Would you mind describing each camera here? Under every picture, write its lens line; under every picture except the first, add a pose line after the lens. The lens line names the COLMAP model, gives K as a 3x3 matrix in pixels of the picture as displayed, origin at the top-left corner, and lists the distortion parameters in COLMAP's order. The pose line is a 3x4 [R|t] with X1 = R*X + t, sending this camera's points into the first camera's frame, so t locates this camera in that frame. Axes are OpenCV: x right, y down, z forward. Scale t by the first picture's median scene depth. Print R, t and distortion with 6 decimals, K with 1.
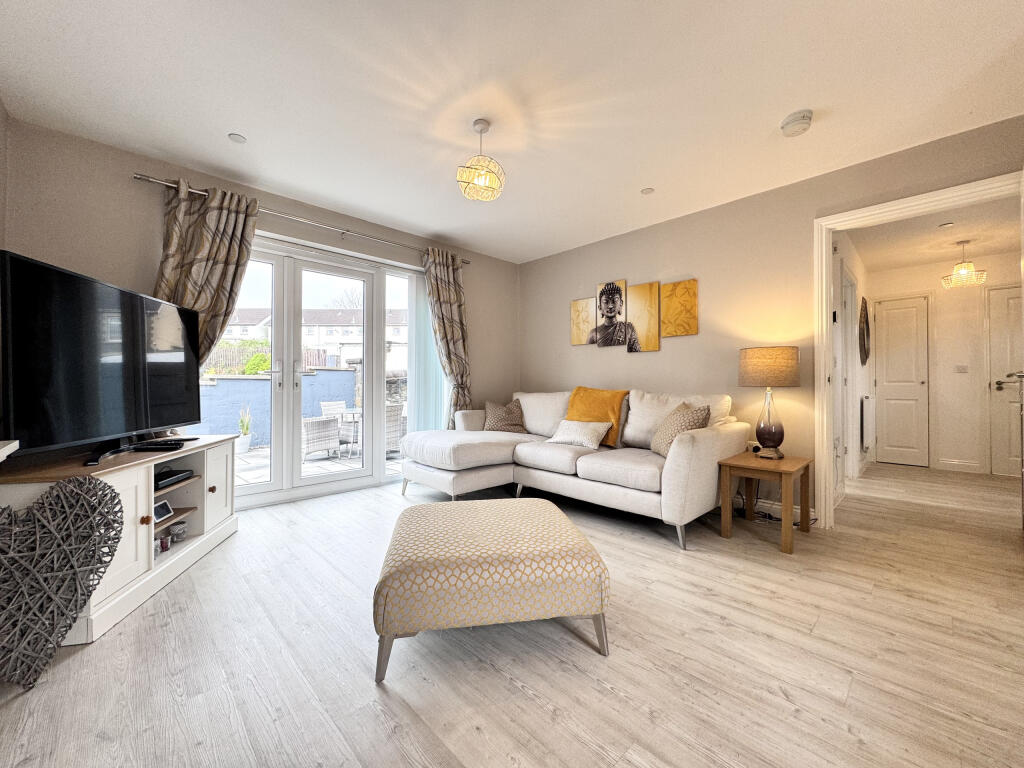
lens RADIAL K [[407.4, 0, 512.7], [0, 407.4, 383.8], [0, 0, 1]] dist [0.000089, -0.000005]
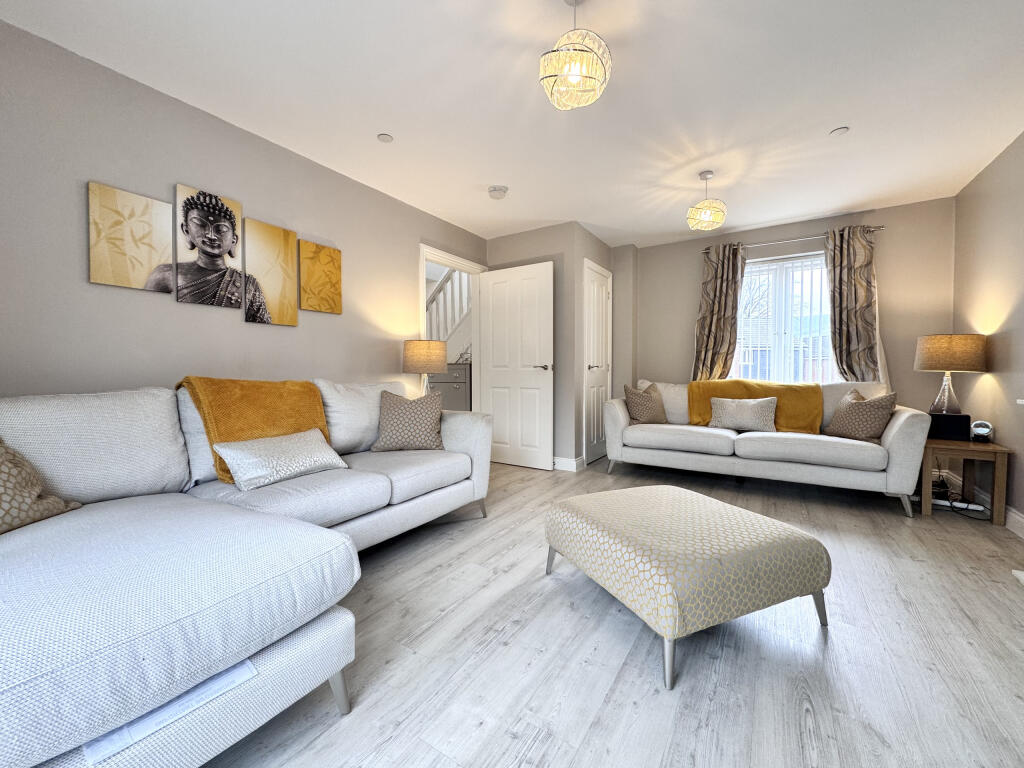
lens RADIAL K [[407.4, 0, 514.6], [0, 407.4, 379.4], [0, 0, 1]] dist [0.000089, -0.000005]
pose [[-0.231300, -0.023236, 0.972605, -0.436824], [-0.001840, 0.999723, 0.023447, -0.002511], [-0.972881, 0.003633, -0.231278, 0.745597]]
